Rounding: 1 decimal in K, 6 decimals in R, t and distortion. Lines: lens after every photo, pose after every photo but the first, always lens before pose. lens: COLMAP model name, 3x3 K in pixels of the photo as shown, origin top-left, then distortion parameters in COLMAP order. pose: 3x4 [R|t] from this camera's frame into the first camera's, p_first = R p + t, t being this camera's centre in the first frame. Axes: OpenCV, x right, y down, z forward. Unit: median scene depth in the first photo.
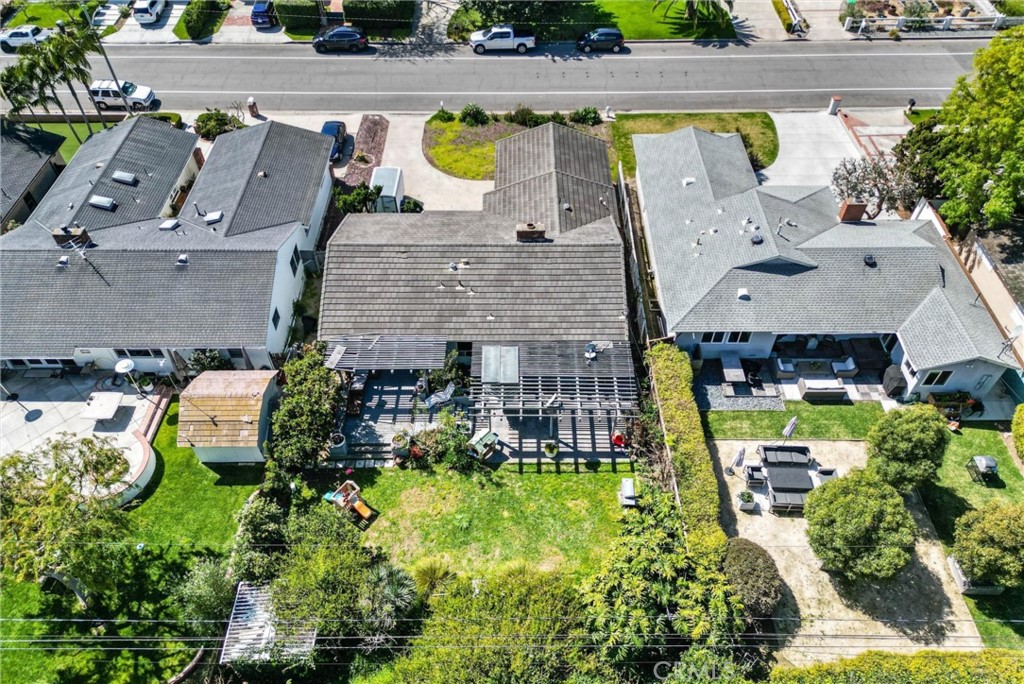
lens RADIAL K [[715.2, 0, 512.0], [0, 715.2, 342.0], [0, 0, 1]] dist [0.079136, -0.079541]
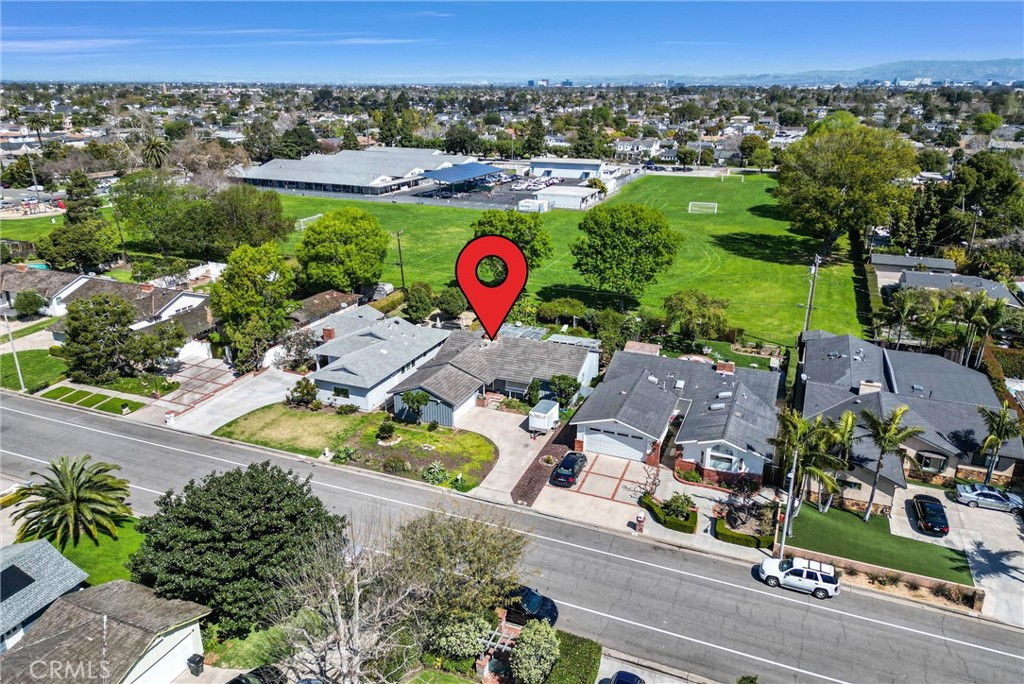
lens RADIAL K [[715.2, 0, 512.0], [0, 715.2, 342.0], [0, 0, 1]] dist [0.079136, -0.079541]
pose [[-0.926184, -0.121115, 0.357092, -0.508556], [0.283522, 0.400654, 0.871258, -1.273766], [-0.248593, 0.908189, -0.336741, 1.148285]]
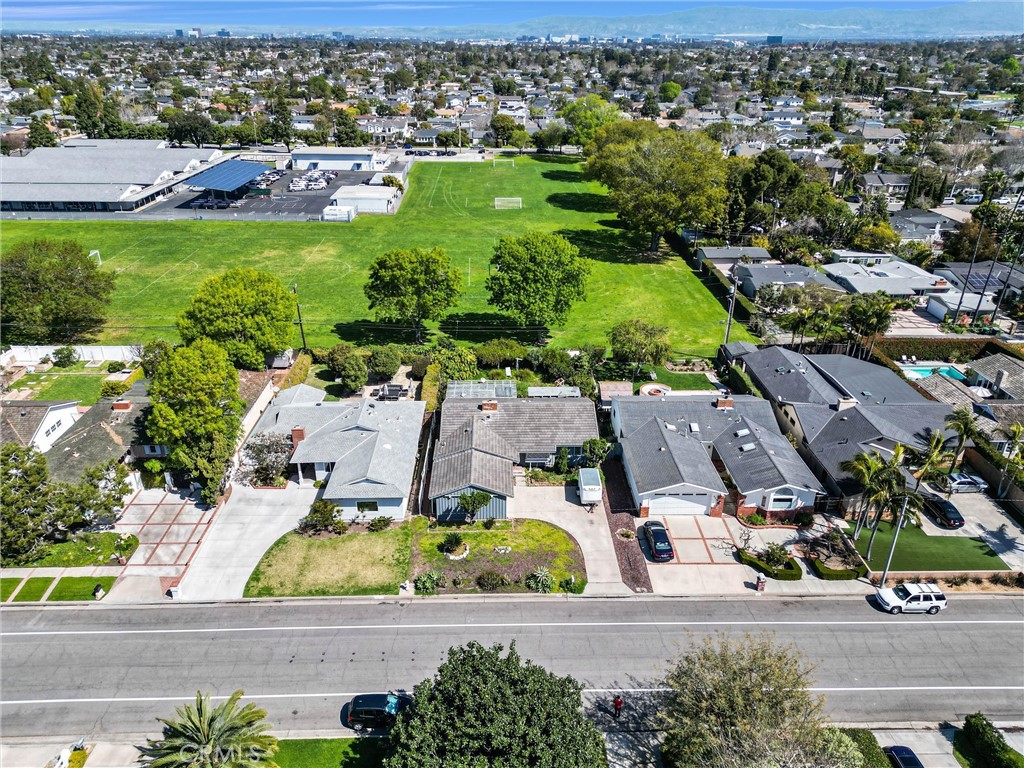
lens RADIAL K [[714.2, 0, 512.0], [0, 714.2, 384.0], [0, 0, 1]] dist [0.070865, -0.066488]
pose [[-0.999529, 0.015024, -0.026751, 0.009335], [-0.021399, 0.283443, 0.958750, -1.355545], [0.021986, 0.958871, -0.282988, 1.017481]]
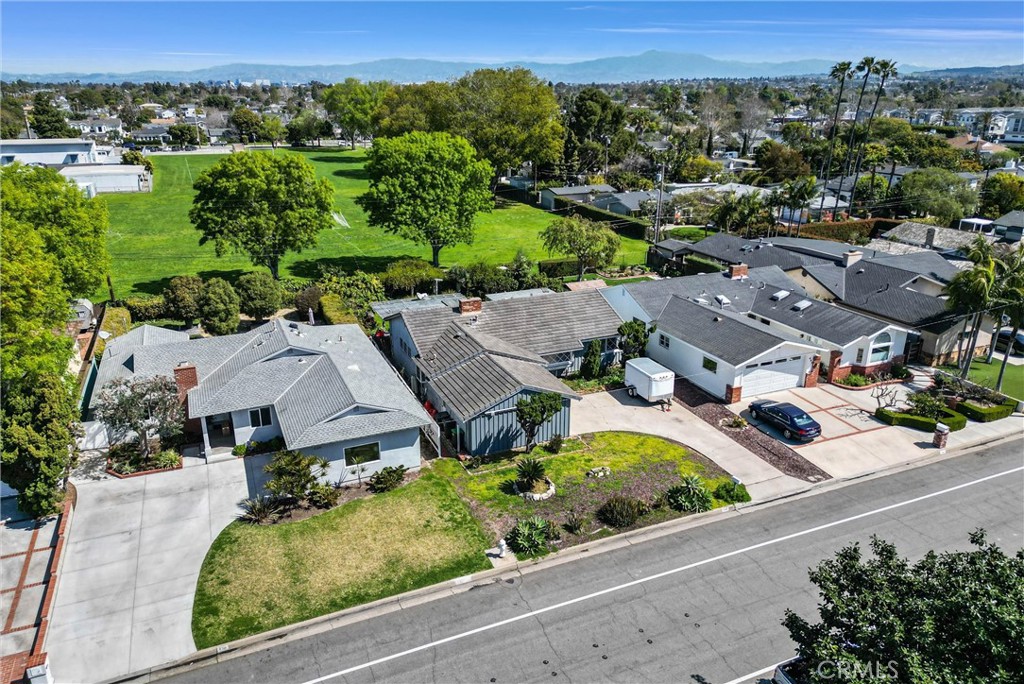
lens RADIAL K [[715.2, 0, 512.0], [0, 715.2, 342.0], [0, 0, 1]] dist [0.079136, -0.079541]
pose [[-0.913110, 0.142138, -0.382135, 0.319790], [-0.298949, 0.403910, 0.864573, -0.881920], [0.277237, 0.903689, -0.326323, 1.040358]]
